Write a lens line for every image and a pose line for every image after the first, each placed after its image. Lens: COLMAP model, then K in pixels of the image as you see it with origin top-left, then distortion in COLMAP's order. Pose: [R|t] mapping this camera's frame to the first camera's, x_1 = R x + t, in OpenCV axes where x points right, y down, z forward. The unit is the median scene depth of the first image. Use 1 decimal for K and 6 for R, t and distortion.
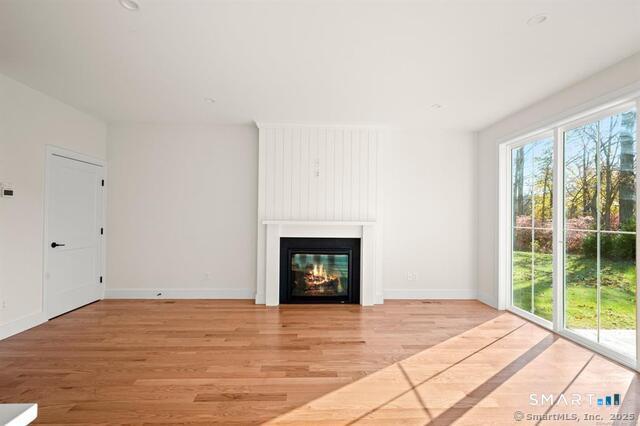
lens RADIAL K [[297.9, 0, 304.9], [0, 297.9, 222.6], [0, 0, 1]] dist [-0.014076, -0.000795]
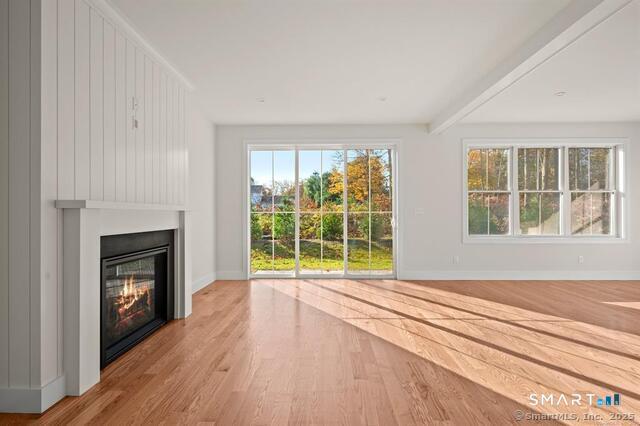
lens RADIAL K [[297.9, 0, 318.7], [0, 297.9, 215.7], [0, 0, 1]] dist [-0.014076, -0.000795]
pose [[0.008475, -0.006564, 0.999943, -0.797011], [-0.005536, 0.999963, 0.006611, 0.022164], [-0.999949, -0.005592, 0.008439, 0.906451]]
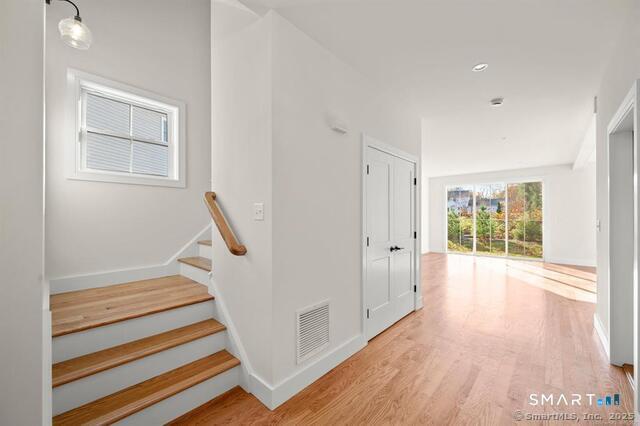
lens RADIAL K [[255.5, 0, 318.3], [0, 255.5, 216.1], [0, 0, 1]] dist [-0.011015, 0.000073]
pose [[0.674765, -0.001678, 0.738031, -2.215442], [-0.001168, 0.999994, 0.003342, -0.034963], [-0.738032, -0.003117, 0.674759, 0.449547]]
